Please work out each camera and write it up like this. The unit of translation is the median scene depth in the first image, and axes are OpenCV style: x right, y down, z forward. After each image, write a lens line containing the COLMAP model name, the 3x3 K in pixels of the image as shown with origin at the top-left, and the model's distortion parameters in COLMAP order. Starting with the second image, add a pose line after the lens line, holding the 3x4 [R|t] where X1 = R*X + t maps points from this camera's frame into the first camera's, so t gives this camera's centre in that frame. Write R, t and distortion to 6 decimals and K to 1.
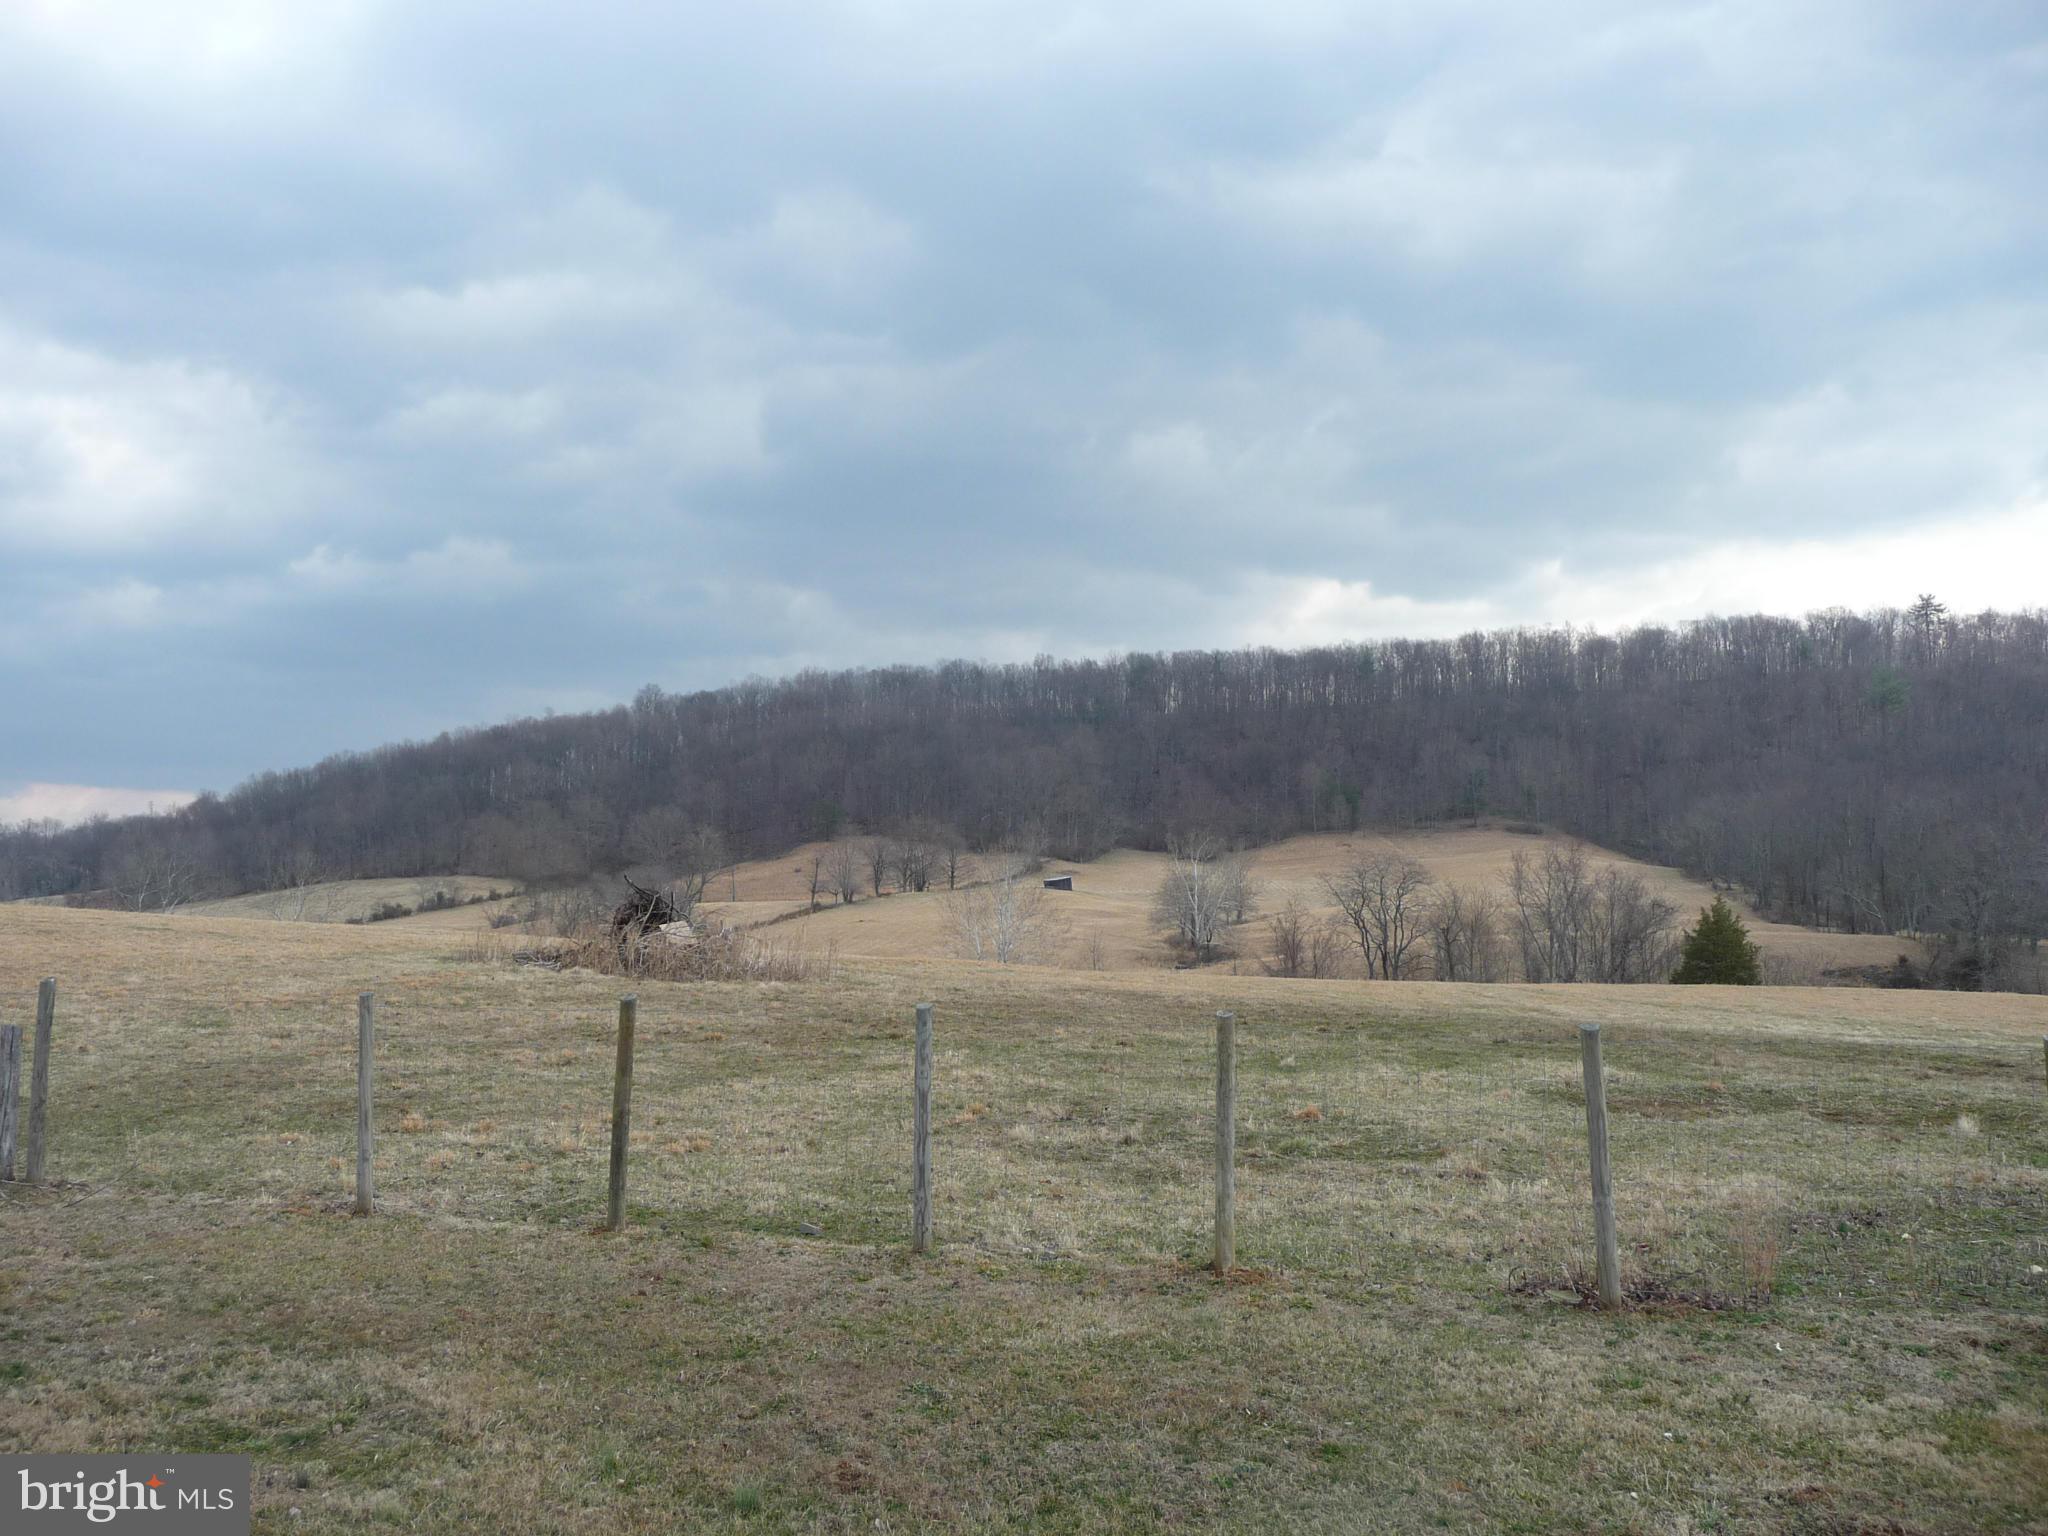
lens RADIAL K [[1704.7, 0, 1024.0], [0, 1704.7, 768.0], [0, 0, 1]] dist [-0.013513, 0.004150]
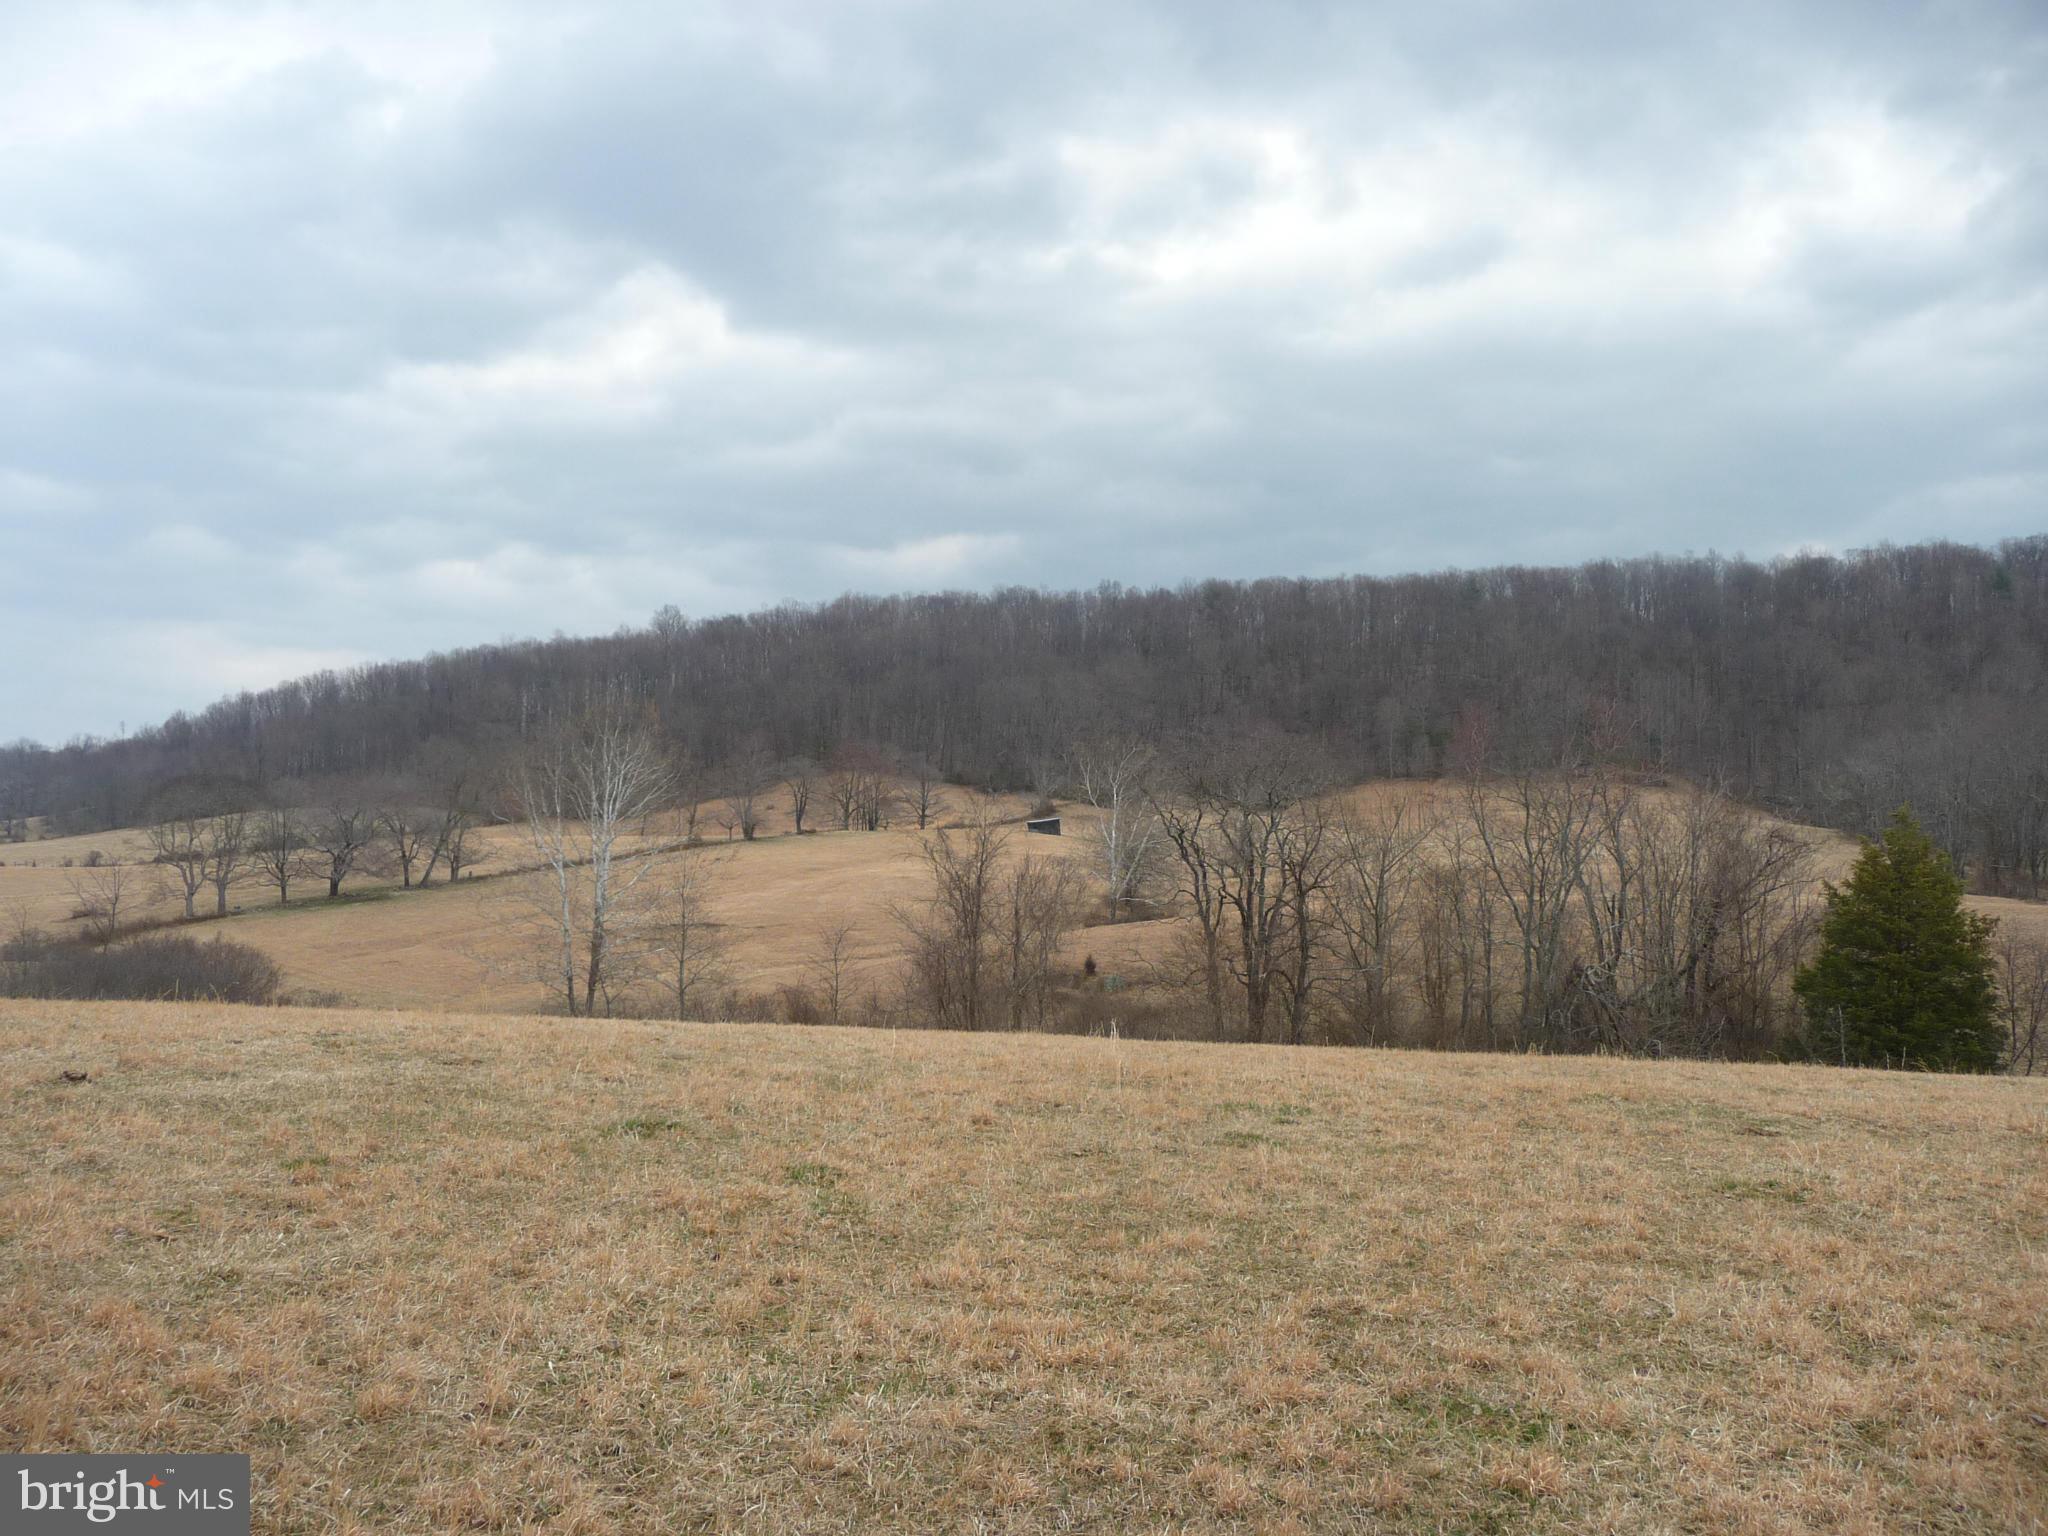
lens RADIAL K [[1704.7, 0, 1024.0], [0, 1704.7, 768.0], [0, 0, 1]] dist [-0.013513, 0.004150]
pose [[0.996460, 0.022250, -0.081074, 0.049366], [-0.020442, 0.999525, 0.023067, 0.014044], [0.081549, -0.021328, 0.996441, 0.124064]]
